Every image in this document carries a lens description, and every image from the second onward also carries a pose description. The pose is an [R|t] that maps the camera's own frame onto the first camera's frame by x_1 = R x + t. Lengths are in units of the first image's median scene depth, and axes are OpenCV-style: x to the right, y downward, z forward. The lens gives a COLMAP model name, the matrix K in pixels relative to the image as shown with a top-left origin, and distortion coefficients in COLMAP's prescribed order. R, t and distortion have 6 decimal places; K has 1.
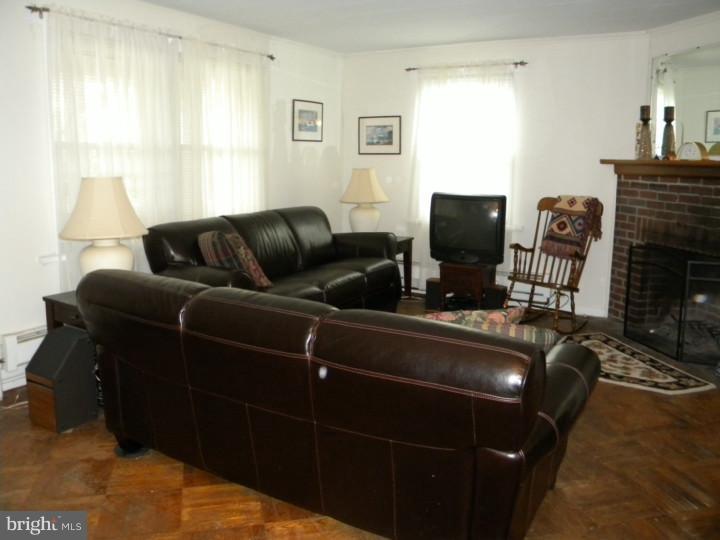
lens RADIAL K [[614.0, 0, 354.5], [0, 614.0, 268.8], [0, 0, 1]] dist [-0.147481, 0.101564]
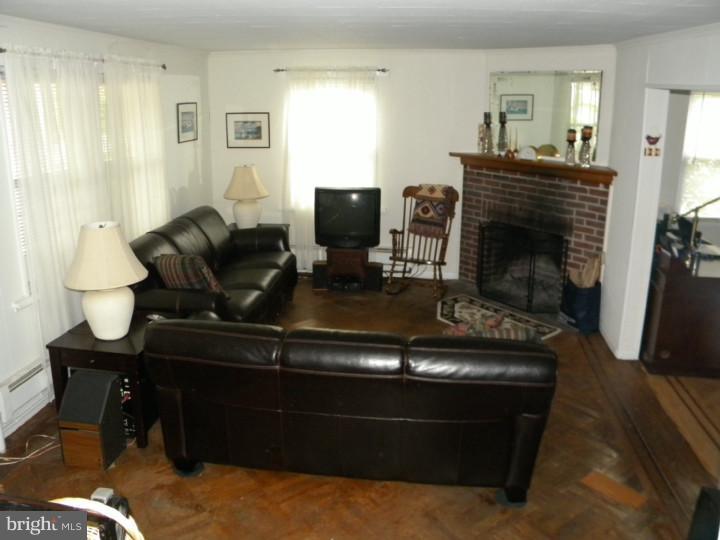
lens RADIAL K [[614.0, 0, 361.1], [0, 614.0, 273.3], [0, 0, 1]] dist [-0.147481, 0.101564]
pose [[0.916631, -0.112385, 0.383611, -0.262434], [0.072231, 0.990434, 0.117569, -0.100409], [-0.393155, -0.080058, 0.915980, -0.086030]]
